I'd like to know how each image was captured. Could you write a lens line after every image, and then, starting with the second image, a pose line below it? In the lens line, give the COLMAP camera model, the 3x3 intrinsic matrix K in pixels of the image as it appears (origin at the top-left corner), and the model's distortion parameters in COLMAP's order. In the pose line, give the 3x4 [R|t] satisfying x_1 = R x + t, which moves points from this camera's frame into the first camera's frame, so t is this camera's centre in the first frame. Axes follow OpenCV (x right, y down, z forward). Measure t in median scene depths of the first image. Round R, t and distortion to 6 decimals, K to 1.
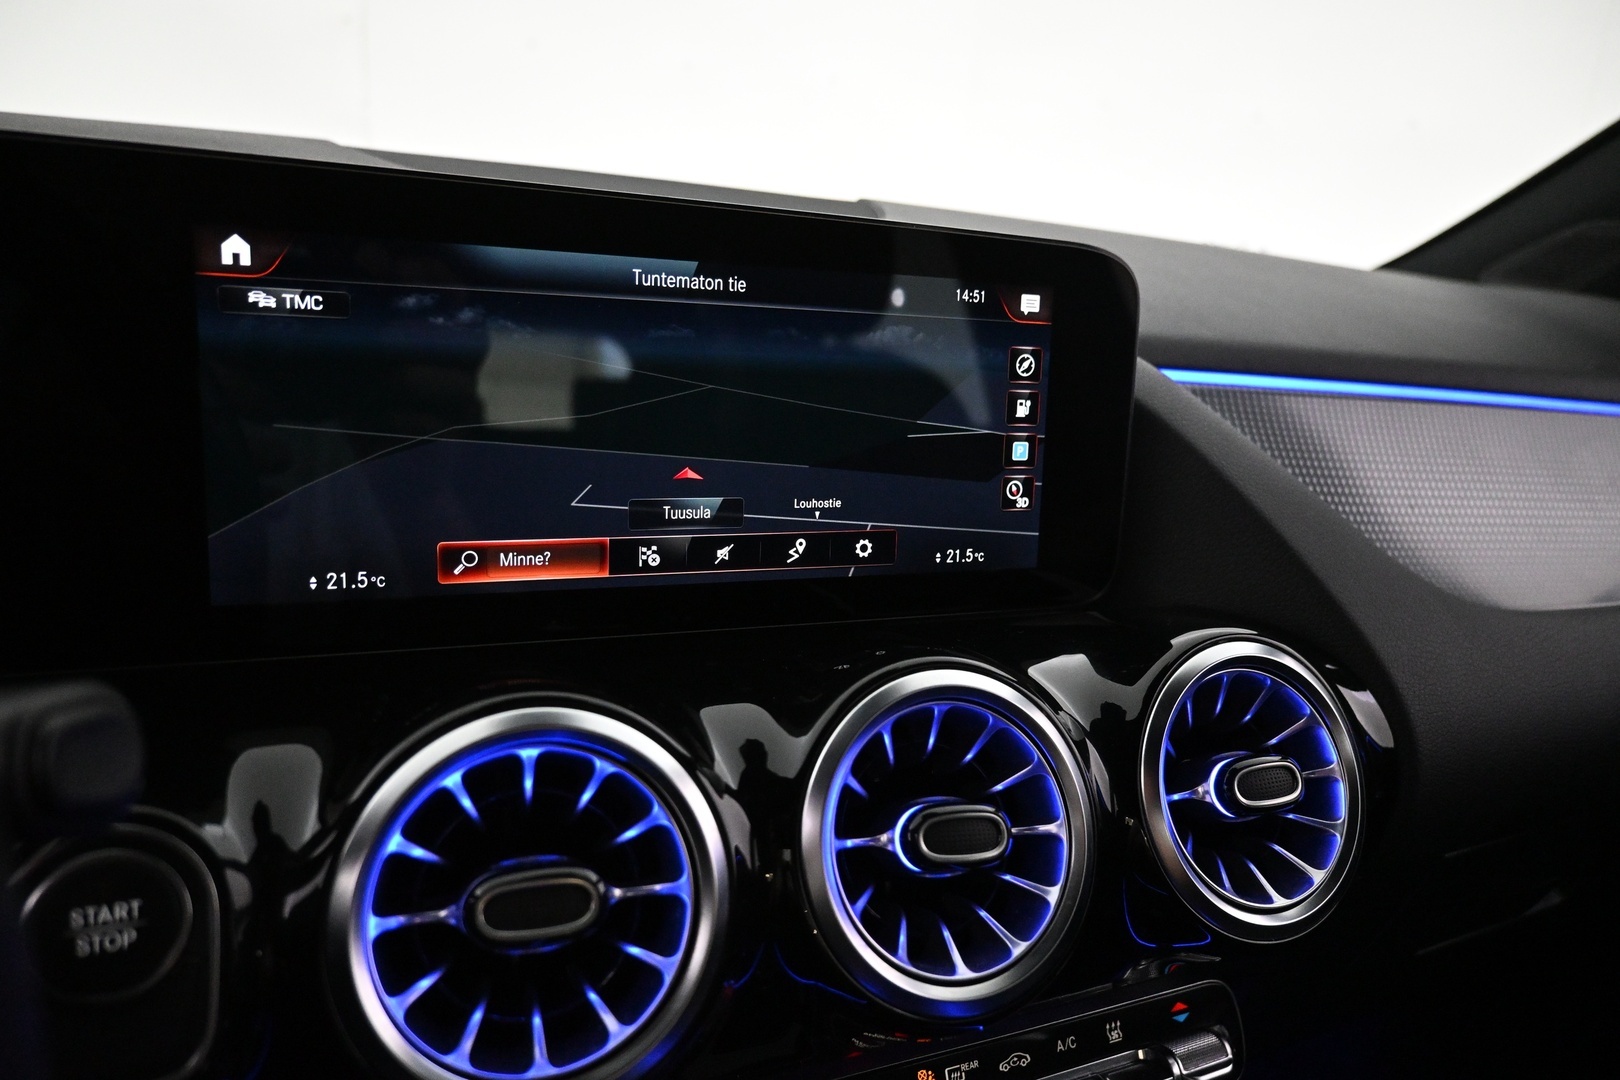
lens RADIAL K [[1118.0, 0, 800.8], [0, 1118.0, 550.2], [0, 0, 1]] dist [-0.032487, -0.003250]
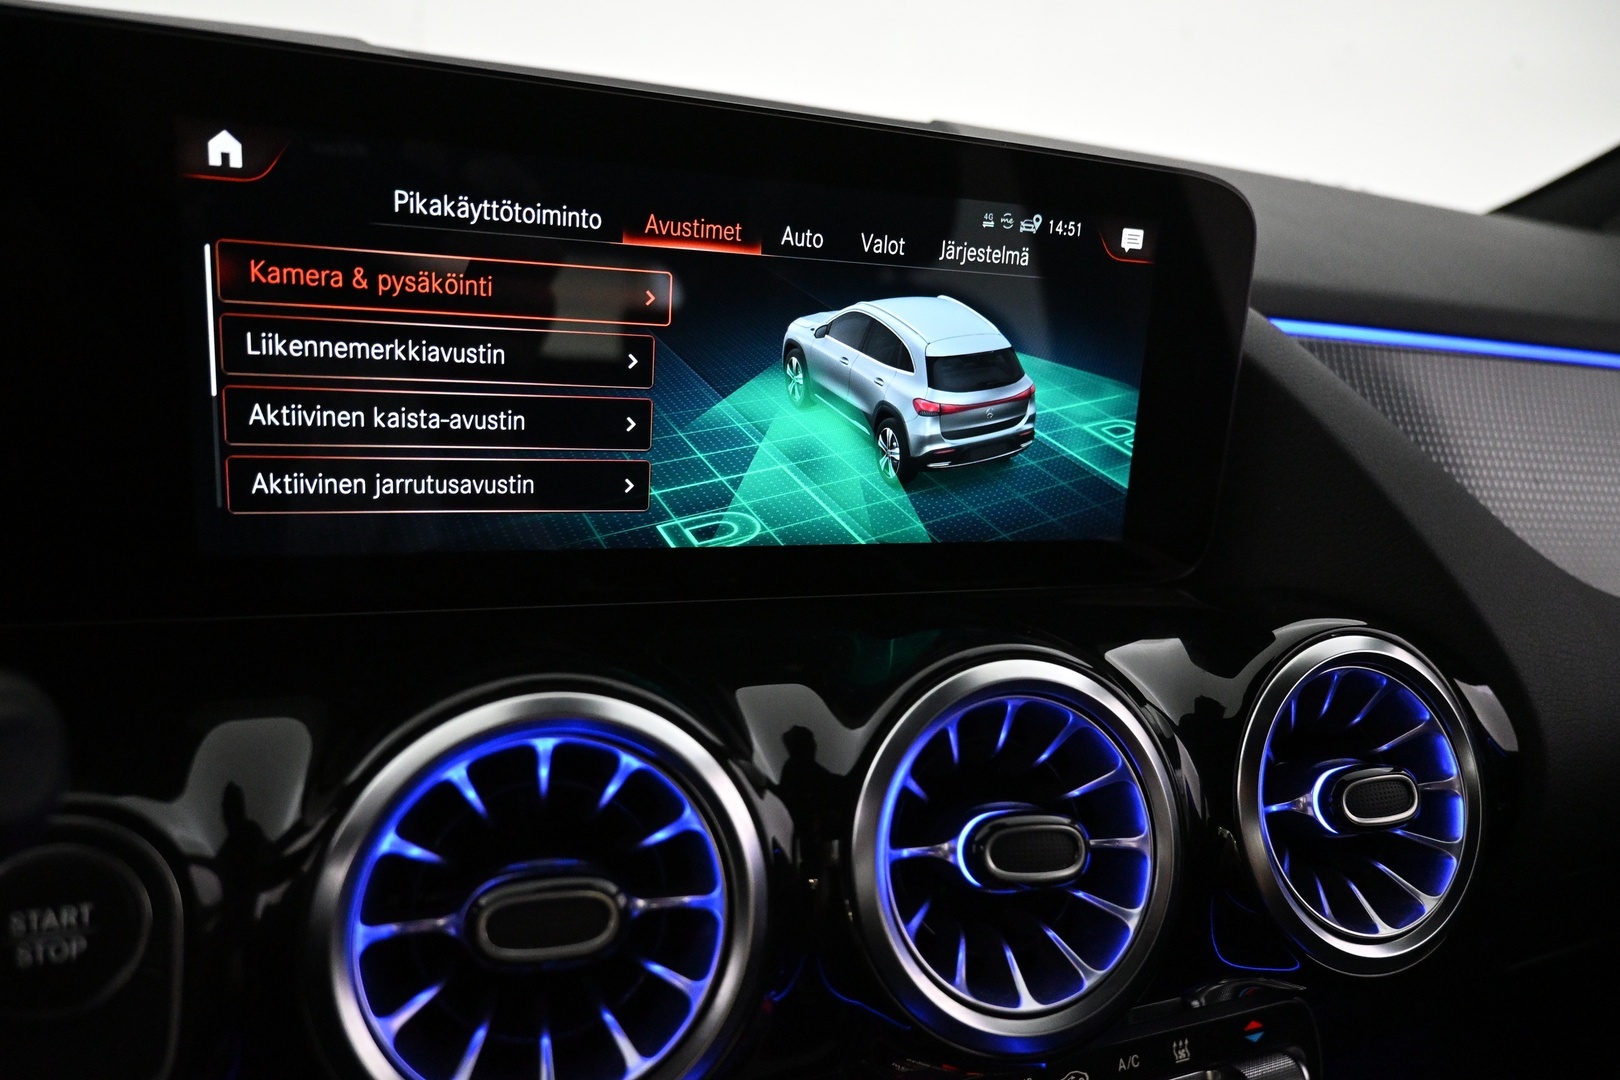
lens RADIAL K [[1157.1, 0, 810.0], [0, 1157.1, 540.0], [0, 0, 1]] dist [-0.037154, 0.001102]
pose [[0.998759, 0.039455, -0.030406, -0.013514], [-0.038012, 0.998188, 0.046652, -0.022689], [0.032192, -0.045439, 0.998448, 0.098544]]
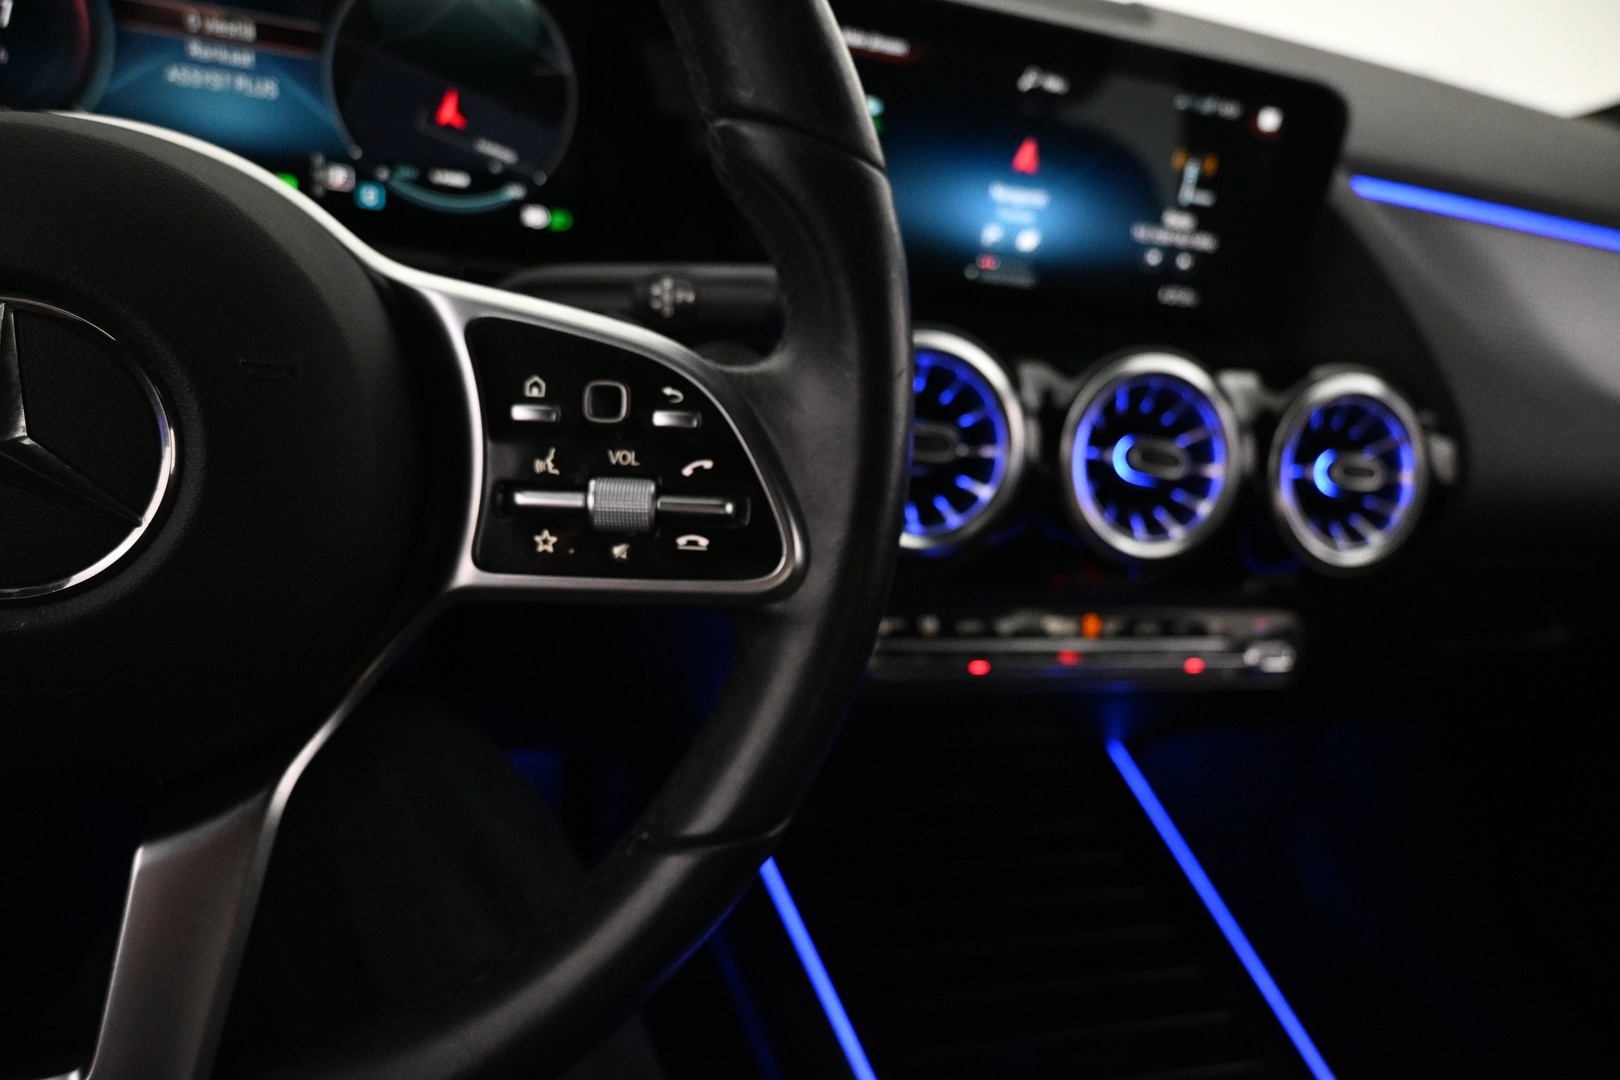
lens RADIAL K [[1118.0, 0, 800.8], [0, 1118.0, 550.2], [0, 0, 1]] dist [-0.032487, -0.003250]
pose [[0.983222, 0.163965, -0.079934, -0.216219], [-0.143852, 0.966420, 0.212931, 0.112638], [0.112163, -0.197860, 0.973792, -0.660648]]
